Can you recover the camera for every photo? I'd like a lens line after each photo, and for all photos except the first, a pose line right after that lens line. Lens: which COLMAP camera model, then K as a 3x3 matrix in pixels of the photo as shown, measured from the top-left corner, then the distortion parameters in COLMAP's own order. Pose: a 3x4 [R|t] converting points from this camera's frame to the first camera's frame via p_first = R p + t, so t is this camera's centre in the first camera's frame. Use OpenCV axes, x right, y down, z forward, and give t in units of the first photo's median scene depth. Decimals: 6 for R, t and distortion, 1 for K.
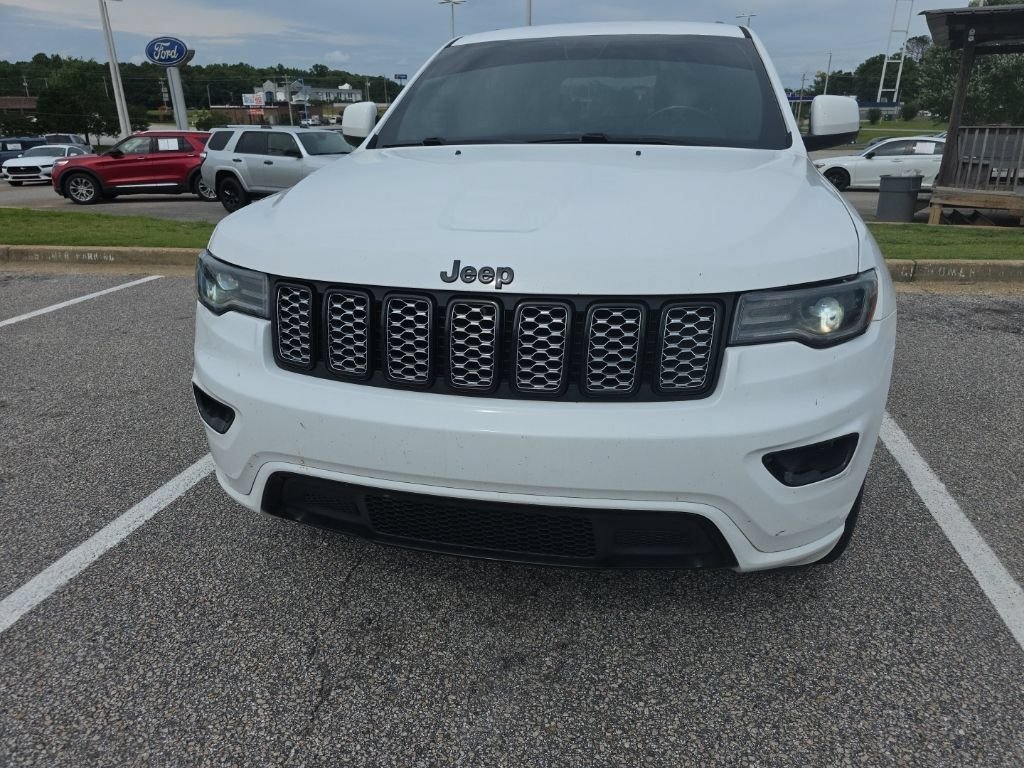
lens RADIAL K [[683.4, 0, 521.2], [0, 683.4, 387.3], [0, 0, 1]] dist [0.050151, -0.044525]
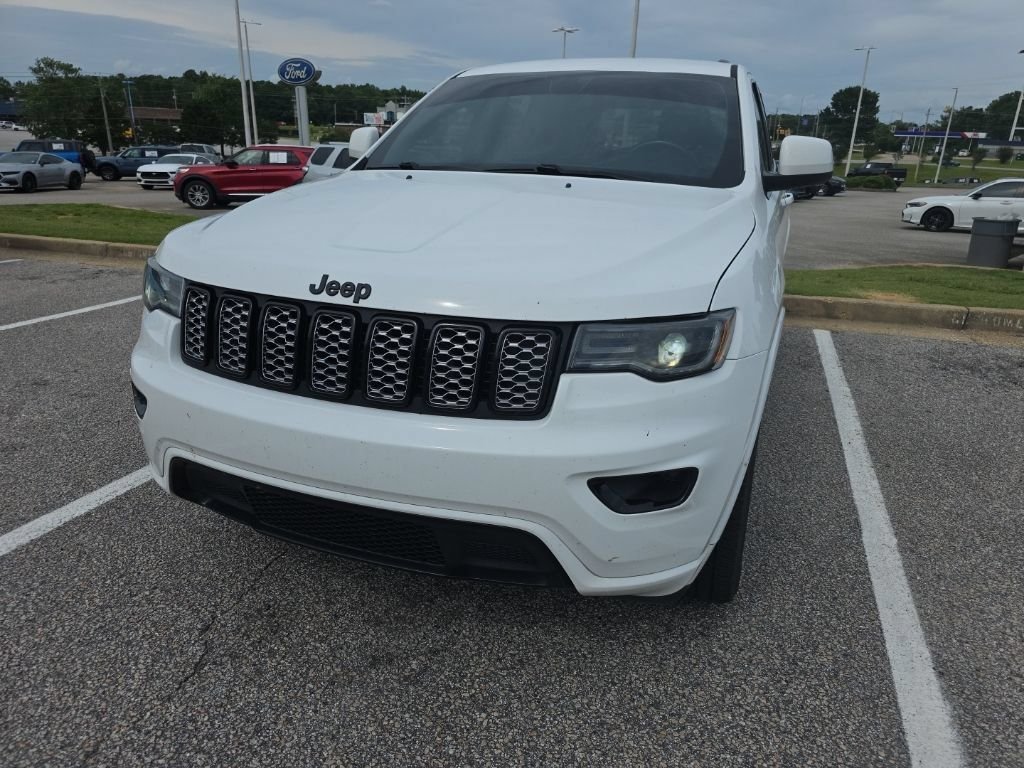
lens RADIAL K [[683.4, 0, 525.1], [0, 683.4, 379.5], [0, 0, 1]] dist [0.050151, -0.044525]
pose [[0.989799, 0.076828, -0.119984, 0.323073], [-0.081639, 0.996022, -0.035698, -0.006385], [0.116764, 0.045130, 0.992134, -0.033136]]
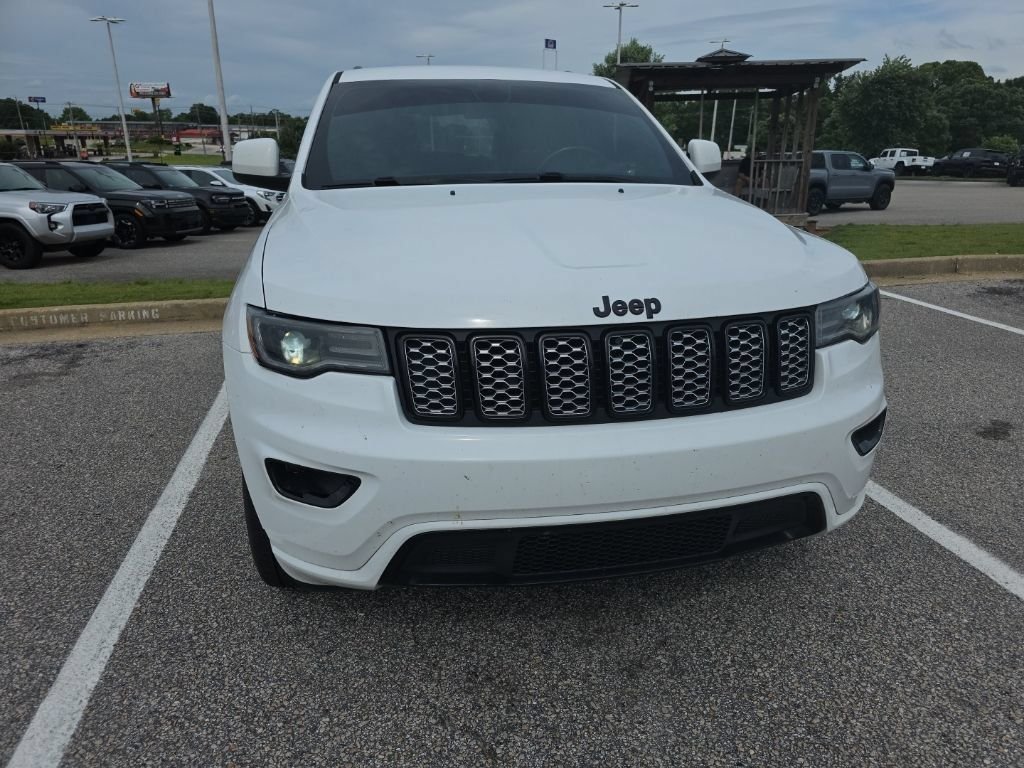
lens RADIAL K [[683.4, 0, 521.9], [0, 683.4, 390.7], [0, 0, 1]] dist [0.050151, -0.044525]
pose [[0.915263, -0.129008, 0.381642, -0.564668], [0.142565, 0.989758, -0.007332, -0.044939], [-0.376788, 0.061120, 0.924281, 0.067689]]
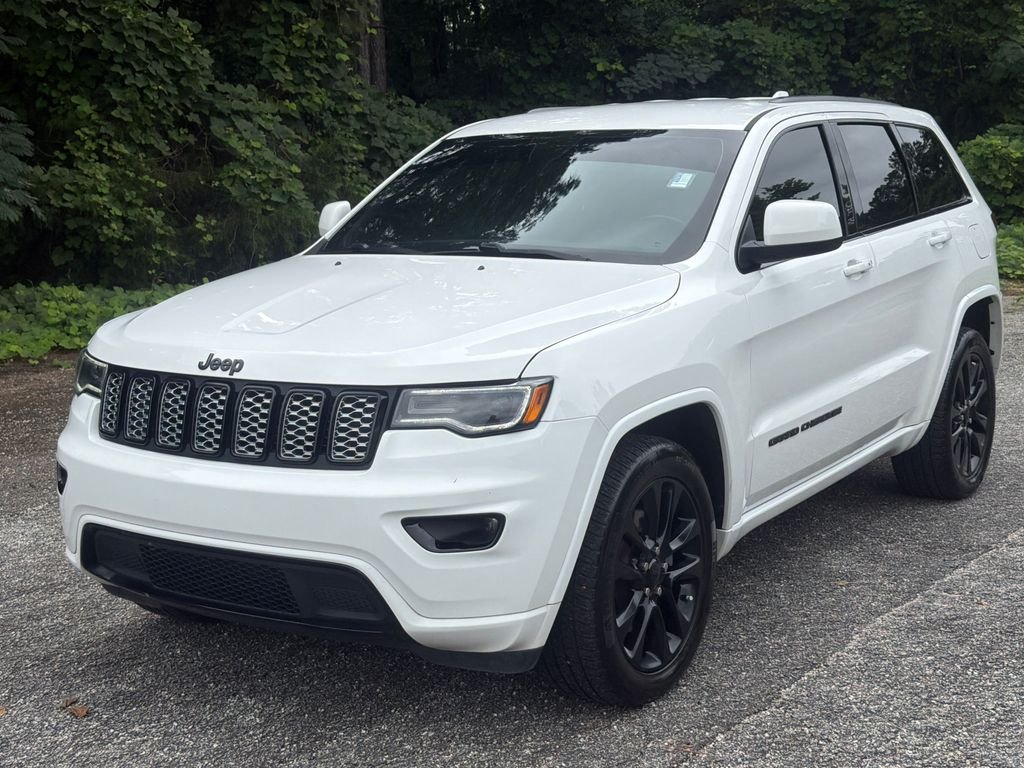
lens RADIAL K [[1460.2, 0, 515.5], [0, 1460.2, 365.0], [0, 0, 1]] dist [0.103574, 0.000000]
pose [[0.933793, 0.037181, -0.355876, 1.259177], [-0.114085, 0.973615, -0.197630, 0.278638], [0.339138, 0.225145, 0.913397, -1.166312]]
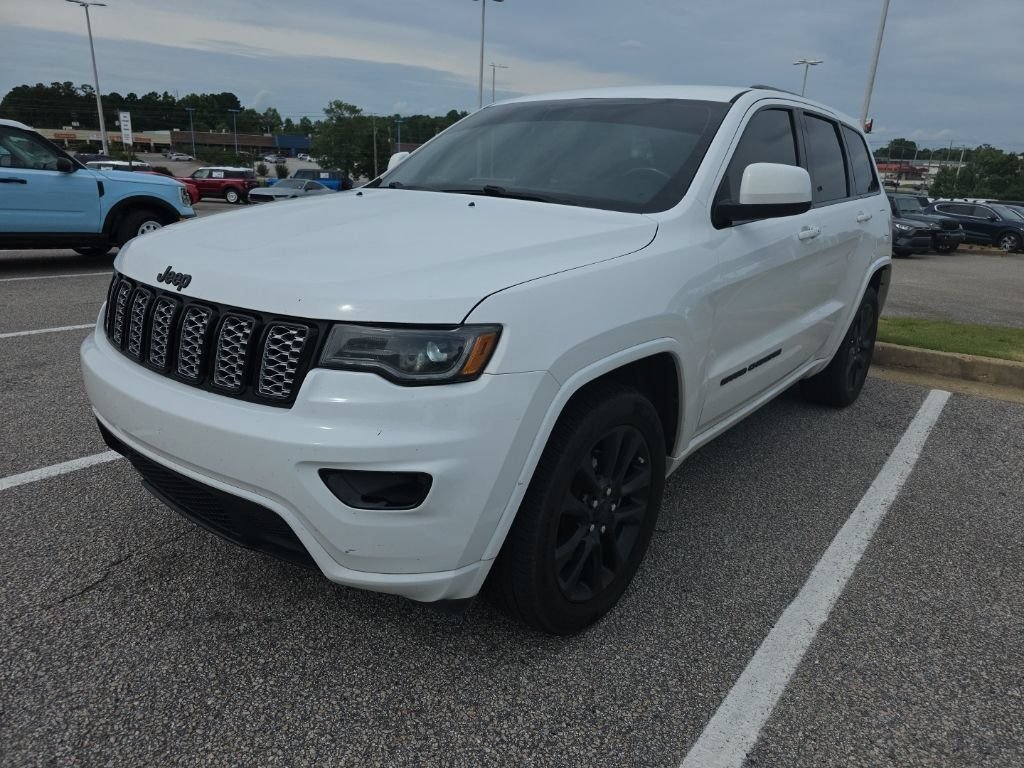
lens RADIAL K [[683.4, 0, 525.2], [0, 683.4, 385.2], [0, 0, 1]] dist [0.050151, -0.044525]
pose [[0.898139, 0.175031, -0.403375, 0.929999], [-0.204516, 0.978378, -0.030831, -0.057830], [0.389257, 0.110187, 0.914515, 0.100008]]
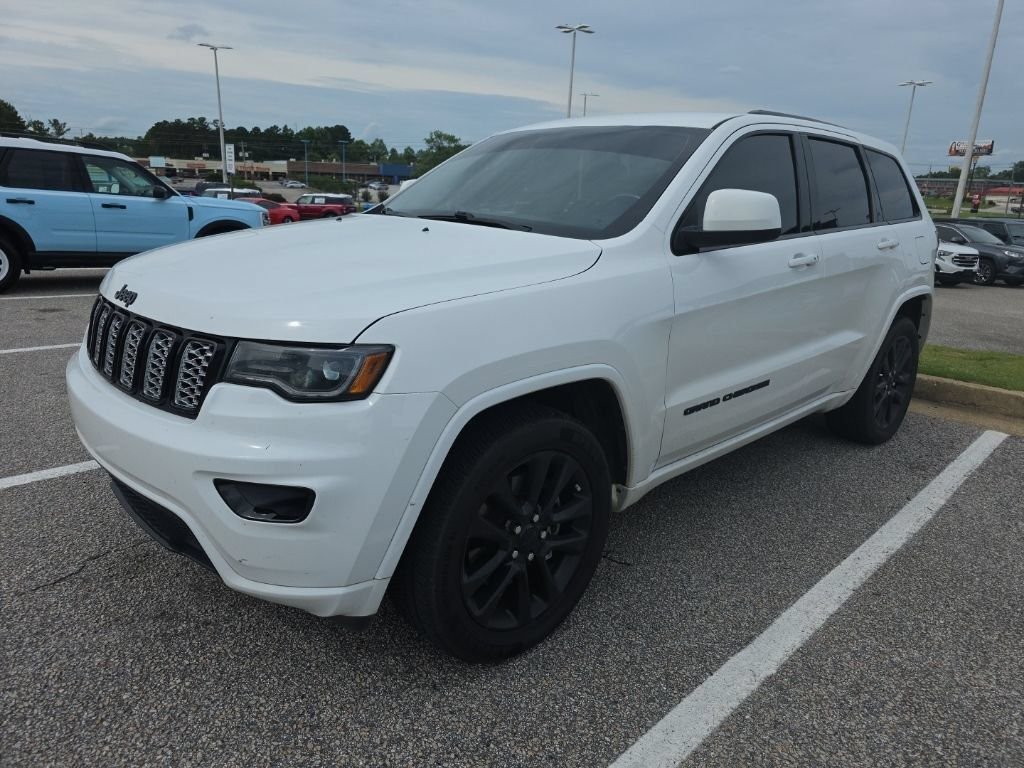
lens RADIAL K [[683.4, 0, 515.1], [0, 683.4, 370.5], [0, 0, 1]] dist [0.050151, -0.044525]
pose [[0.827727, 0.181234, -0.531058, 1.173819], [-0.245077, 0.968130, -0.051593, -0.122427], [0.504782, 0.172855, 0.845763, 0.219968]]
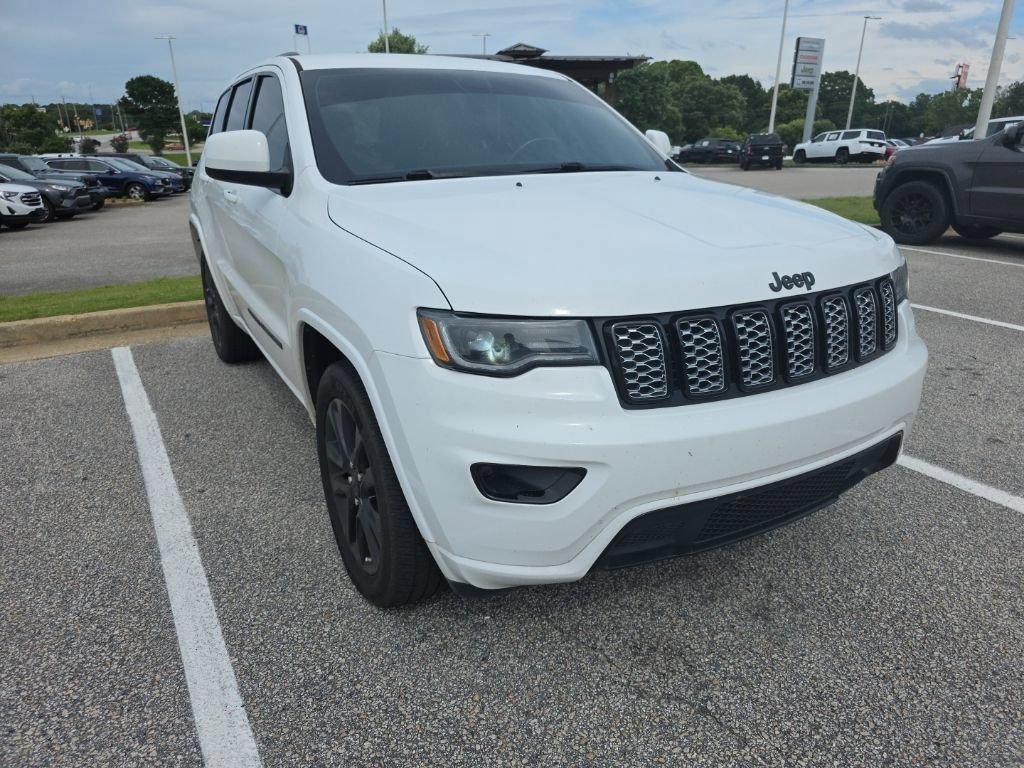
lens RADIAL K [[683.4, 0, 517.9], [0, 683.4, 387.7], [0, 0, 1]] dist [0.050151, -0.044525]
pose [[0.749587, -0.225162, 0.622432, -1.052520], [0.243616, 0.968204, 0.056859, -0.149127], [-0.615443, 0.109014, 0.780606, 0.334992]]
